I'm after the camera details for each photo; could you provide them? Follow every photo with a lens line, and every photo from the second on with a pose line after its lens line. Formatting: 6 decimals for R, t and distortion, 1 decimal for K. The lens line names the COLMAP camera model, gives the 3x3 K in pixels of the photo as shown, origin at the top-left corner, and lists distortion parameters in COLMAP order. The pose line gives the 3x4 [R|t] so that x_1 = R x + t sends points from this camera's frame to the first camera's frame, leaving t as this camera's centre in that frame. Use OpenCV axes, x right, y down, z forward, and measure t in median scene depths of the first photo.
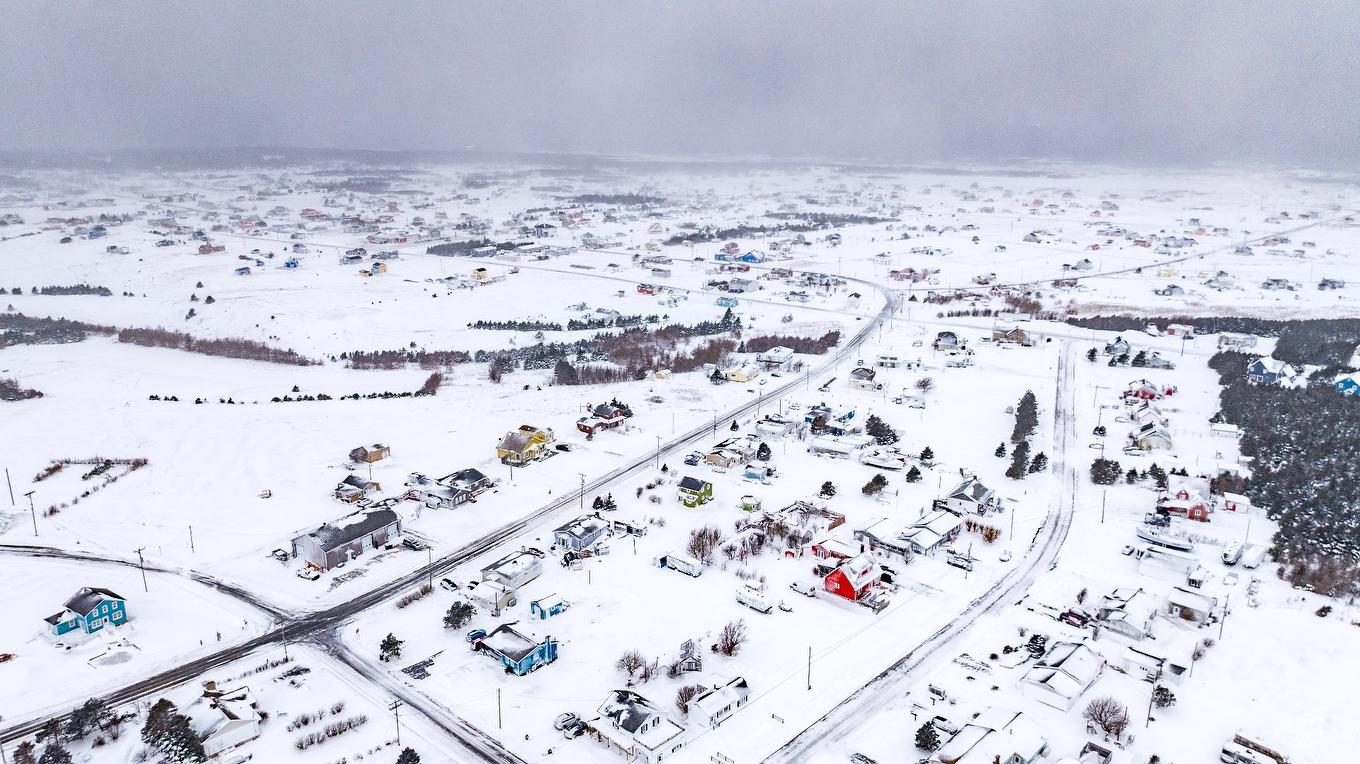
lens RADIAL K [[961.8, 0, 680.0], [0, 961.8, 382.0], [0, 0, 1]] dist [-0.012461, -0.007782]
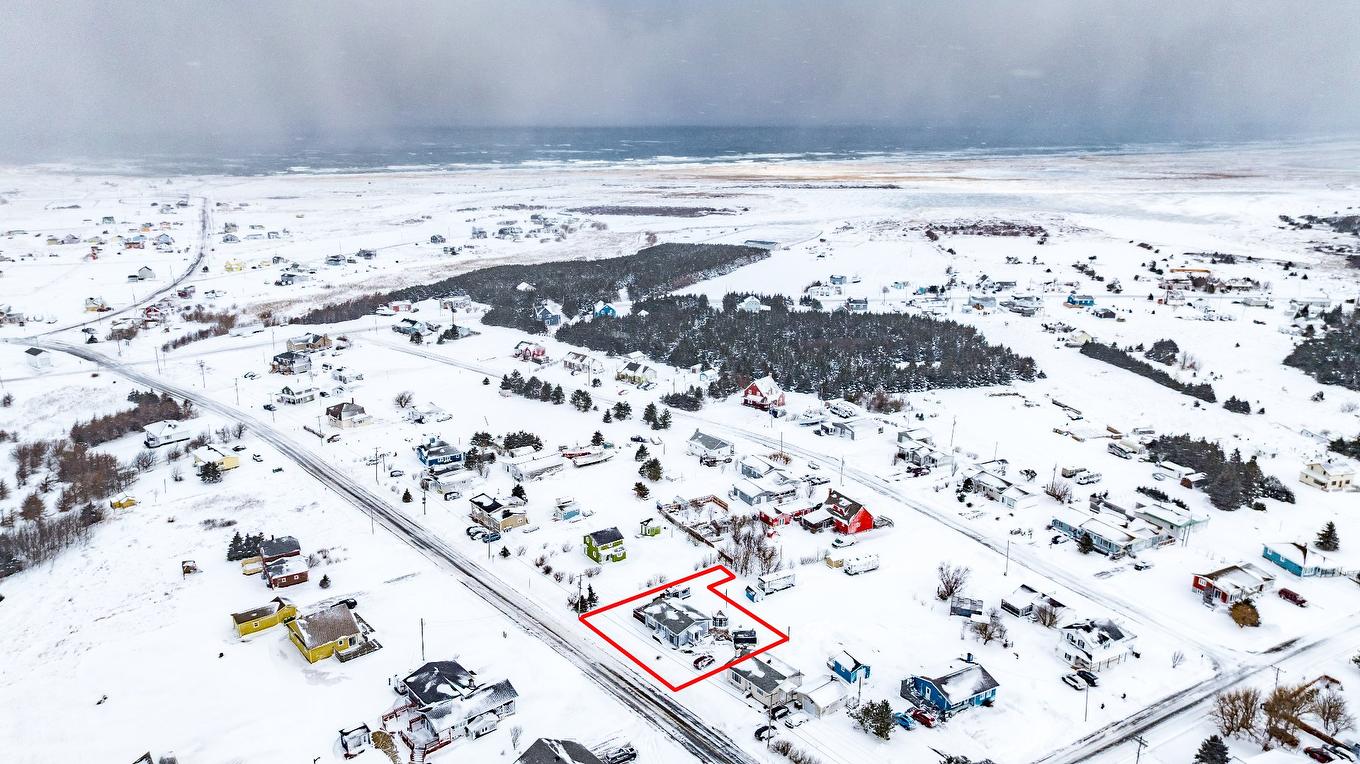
lens RADIAL K [[961.8, 0, 680.0], [0, 961.8, 382.0], [0, 0, 1]] dist [-0.012461, -0.007782]
pose [[0.296972, -0.254507, 0.920344, -0.682107], [0.241882, 0.952441, 0.185333, -0.159883], [-0.923743, 0.167576, 0.344409, 0.584652]]
